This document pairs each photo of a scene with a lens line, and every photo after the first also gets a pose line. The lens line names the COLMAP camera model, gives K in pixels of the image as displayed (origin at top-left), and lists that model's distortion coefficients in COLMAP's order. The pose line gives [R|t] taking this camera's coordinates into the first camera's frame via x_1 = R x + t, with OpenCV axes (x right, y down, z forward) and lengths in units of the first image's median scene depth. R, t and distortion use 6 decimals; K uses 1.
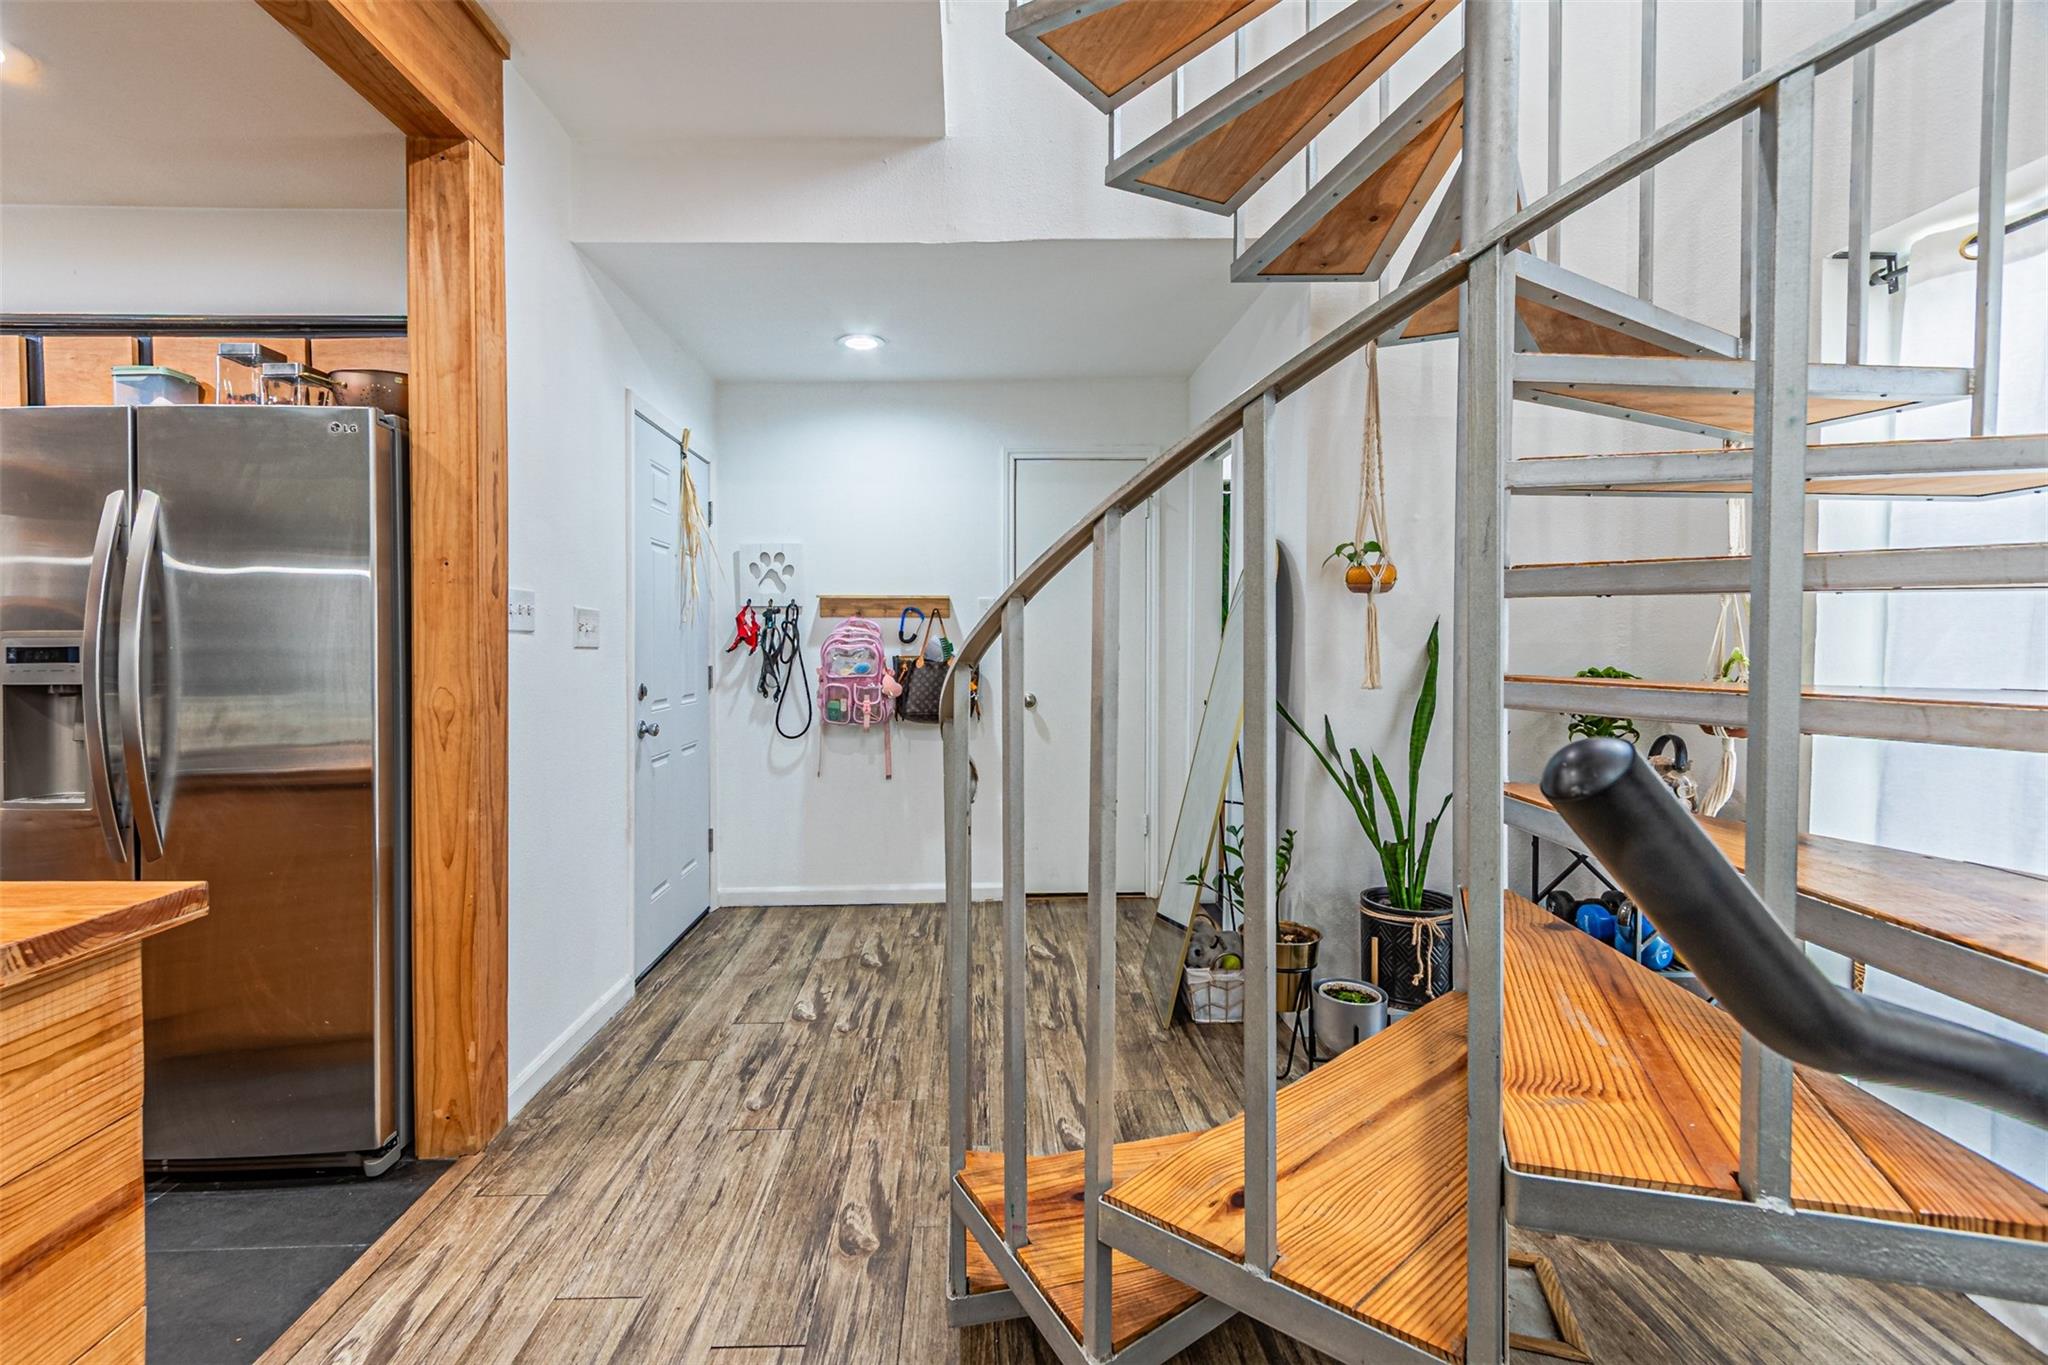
lens RADIAL K [[910.9, 0, 1014.6], [0, 910.9, 661.6], [0, 0, 1]] dist [-0.000874, 0.000052]
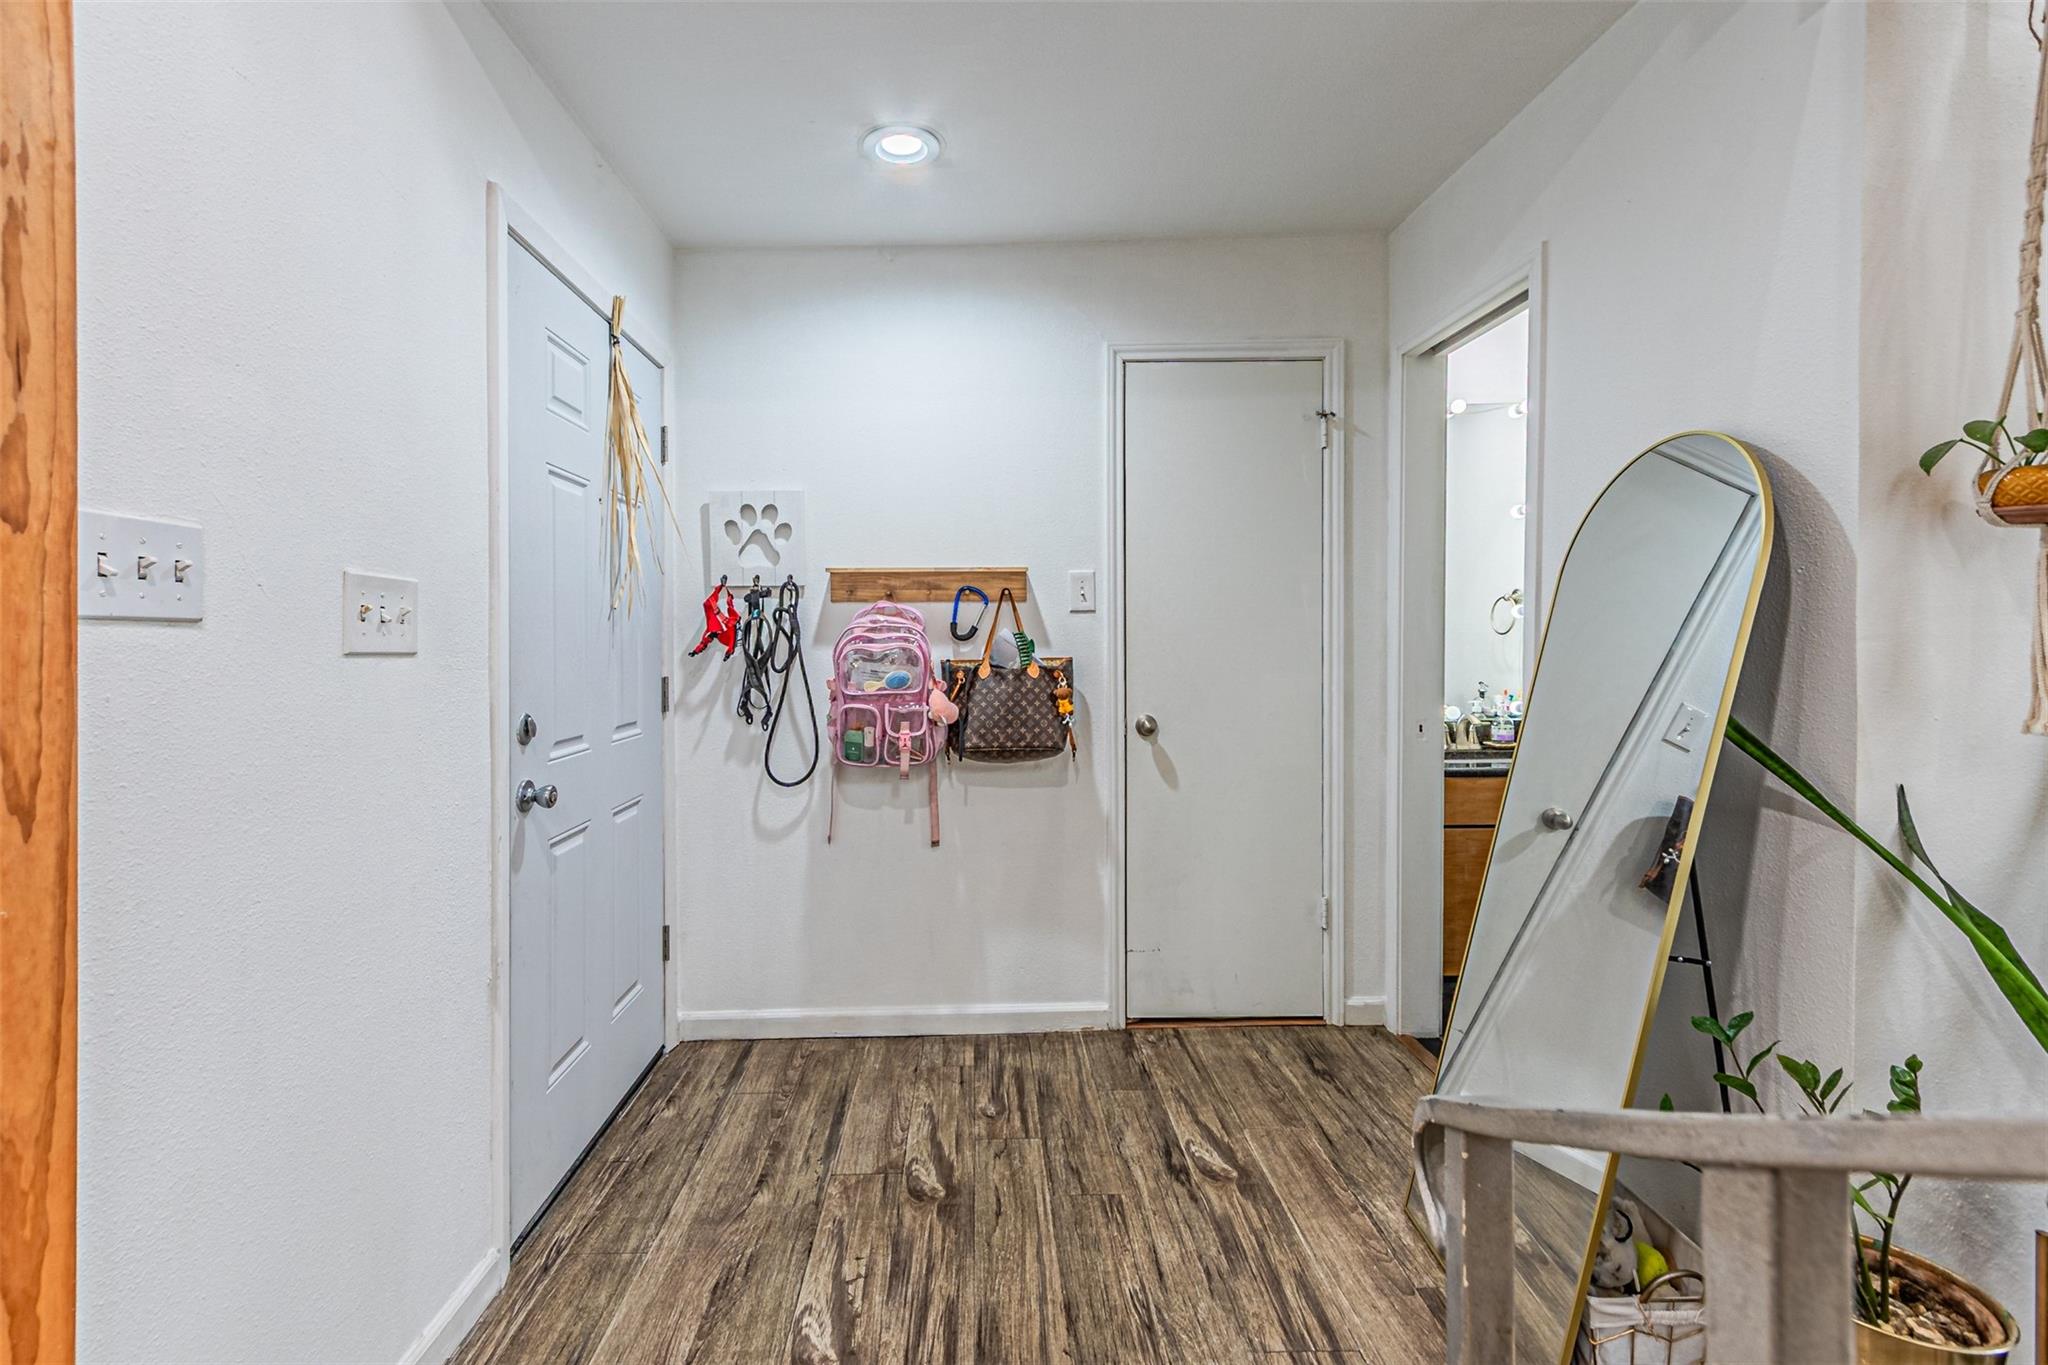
lens RADIAL K [[915.5, 0, 992.9], [0, 915.5, 644.3], [0, 0, 1]] dist [0.003455, 0.000168]
pose [[0.999796, -0.006120, -0.019226, -0.084975], [0.005849, 0.999883, -0.014115, -0.008143], [0.019310, 0.013999, 0.999716, 0.344119]]
